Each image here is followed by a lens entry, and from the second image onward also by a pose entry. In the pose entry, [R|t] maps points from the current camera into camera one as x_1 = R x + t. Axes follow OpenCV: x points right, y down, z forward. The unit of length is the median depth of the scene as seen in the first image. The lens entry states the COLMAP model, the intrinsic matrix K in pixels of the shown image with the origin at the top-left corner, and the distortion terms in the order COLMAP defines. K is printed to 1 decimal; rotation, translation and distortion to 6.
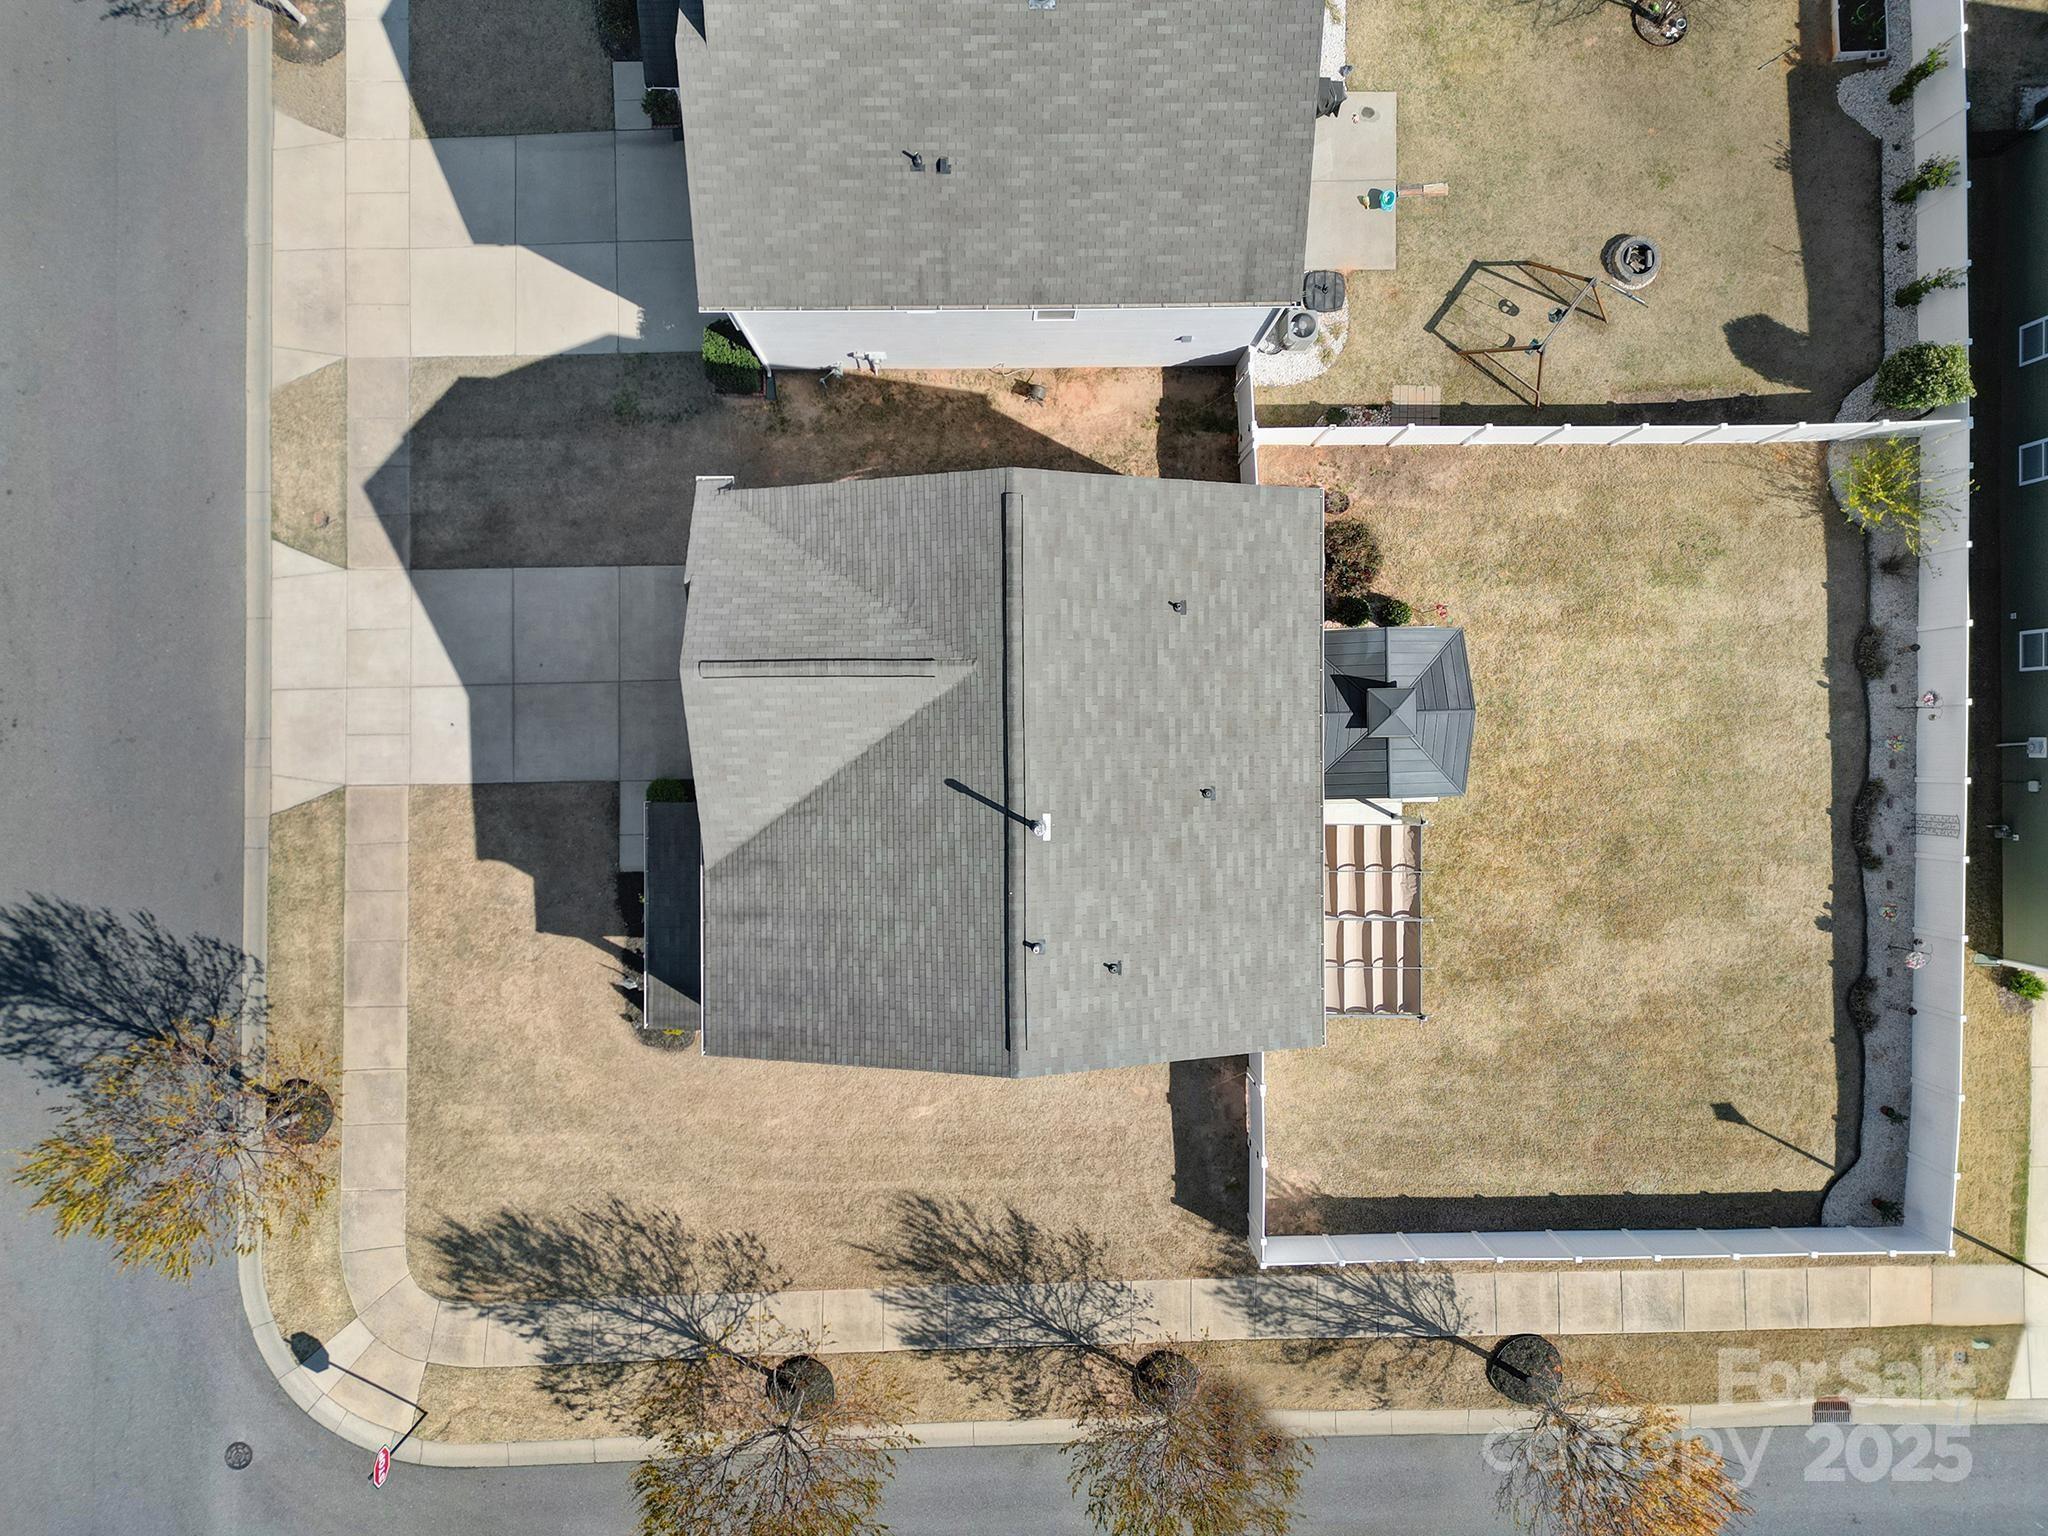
lens RADIAL K [[1454.4, 0, 1030.0], [0, 1454.4, 777.1], [0, 0, 1]] dist [0.047122, -0.004707]
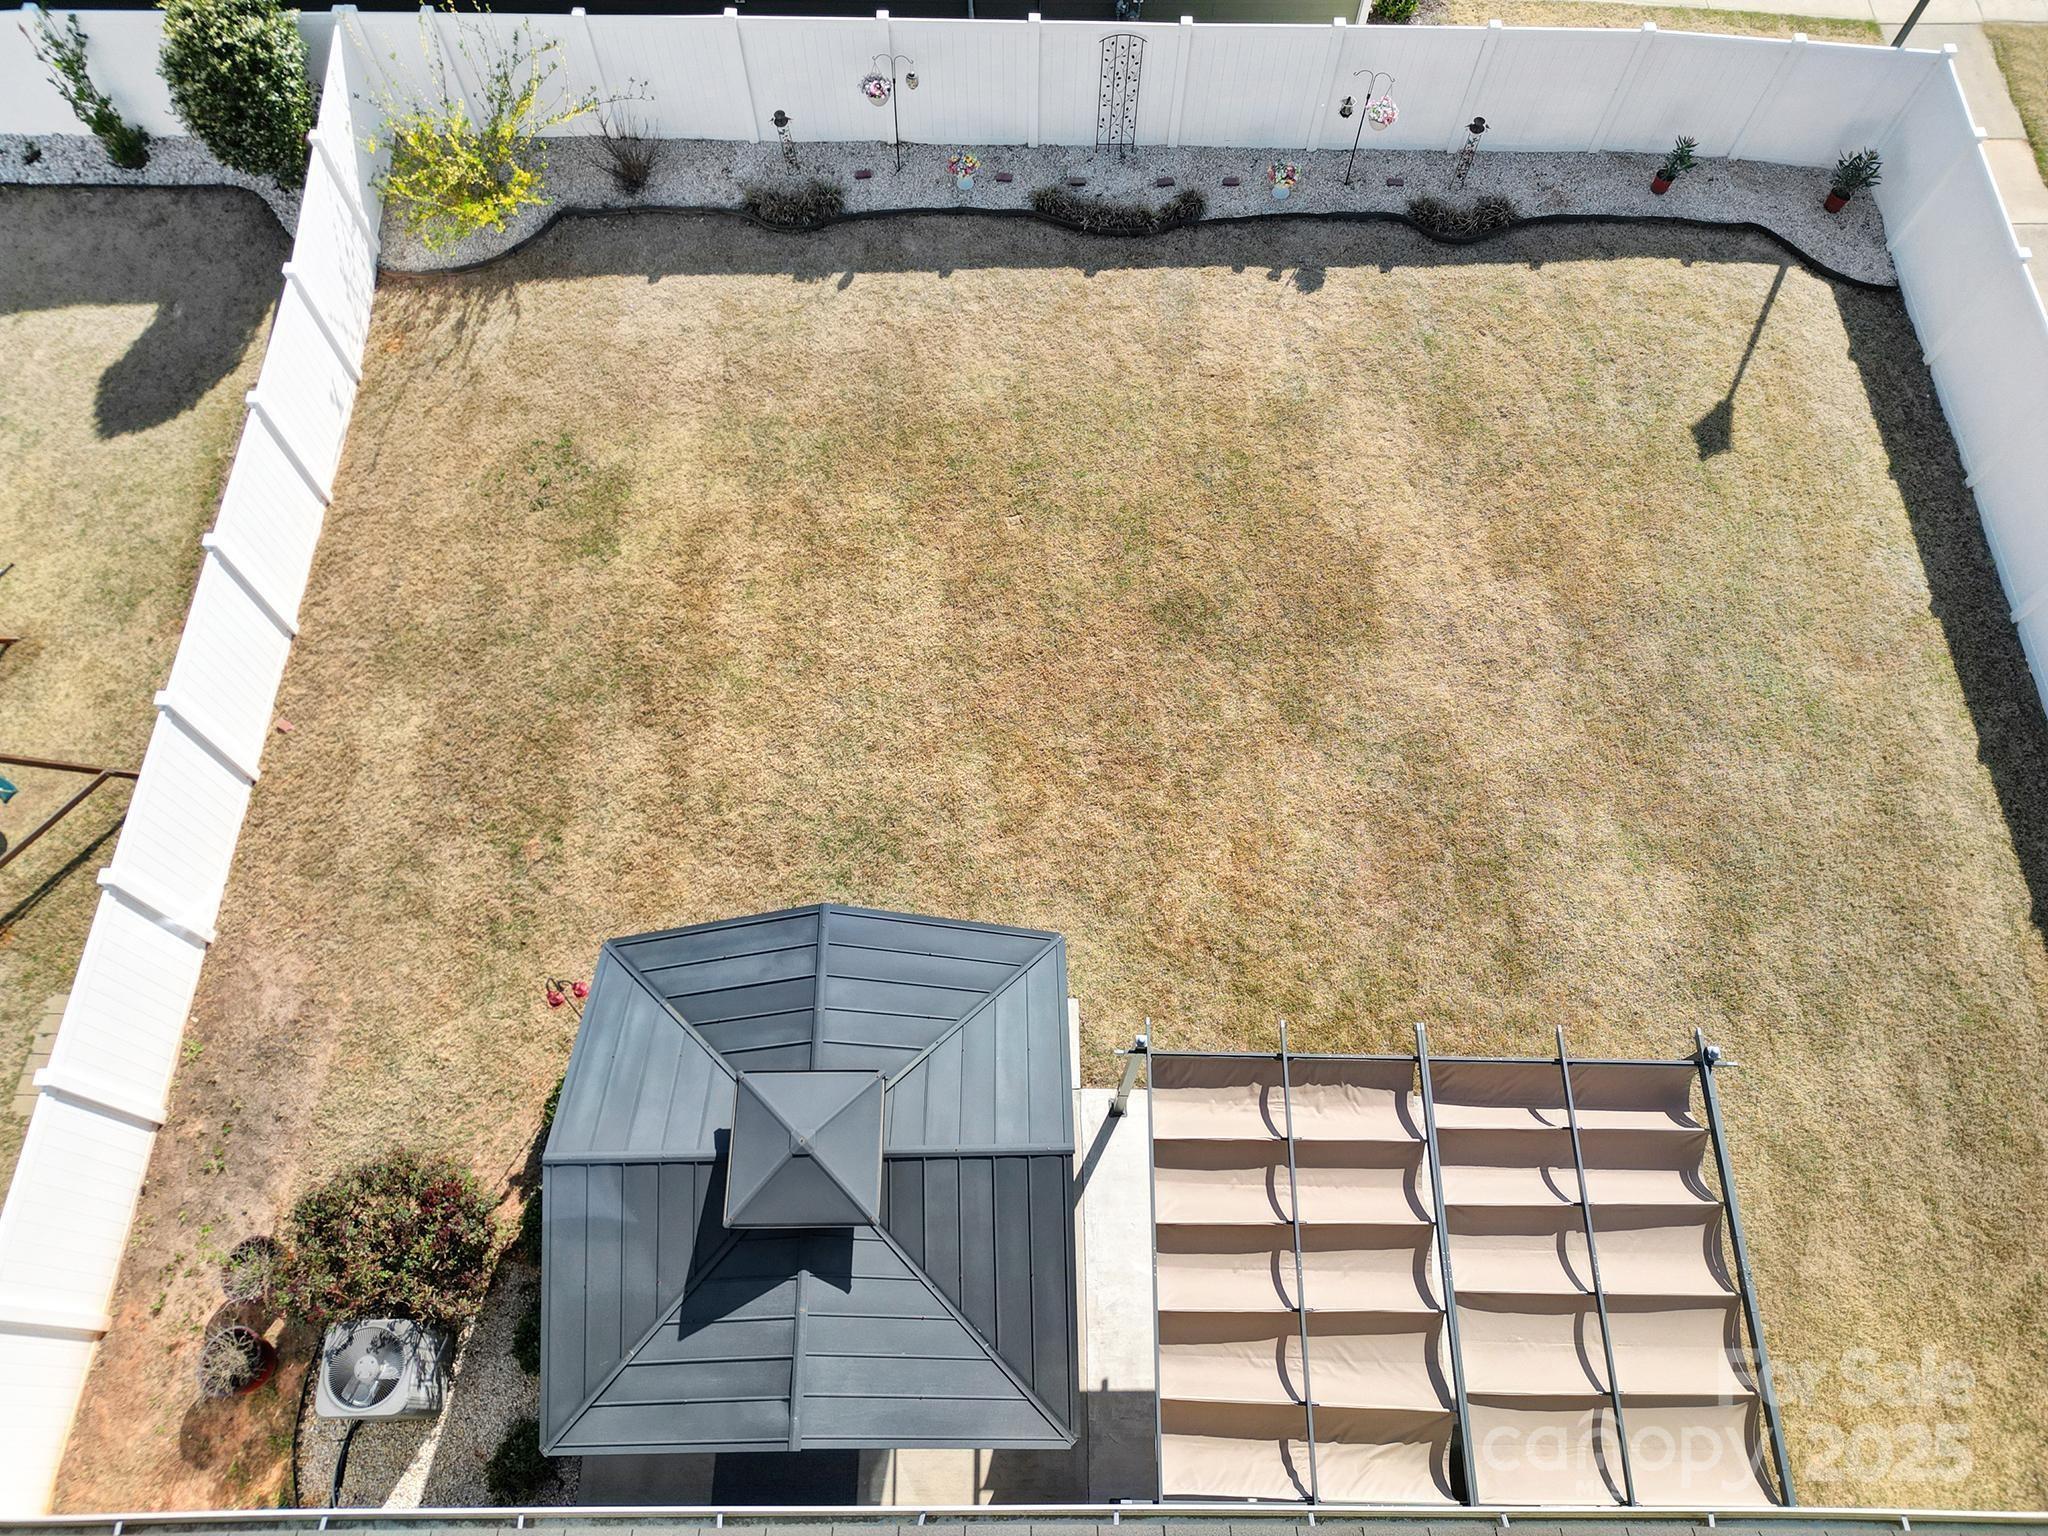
lens RADIAL K [[1454.4, 0, 1026.6], [0, 1454.4, 771.1], [0, 0, 1]] dist [0.047122, -0.004707]
pose [[0.007706, -0.915535, 0.402165, 0.175445], [0.999892, 0.002015, -0.014571, 0.007894], [0.012530, 0.402234, 0.915451, 0.604299]]
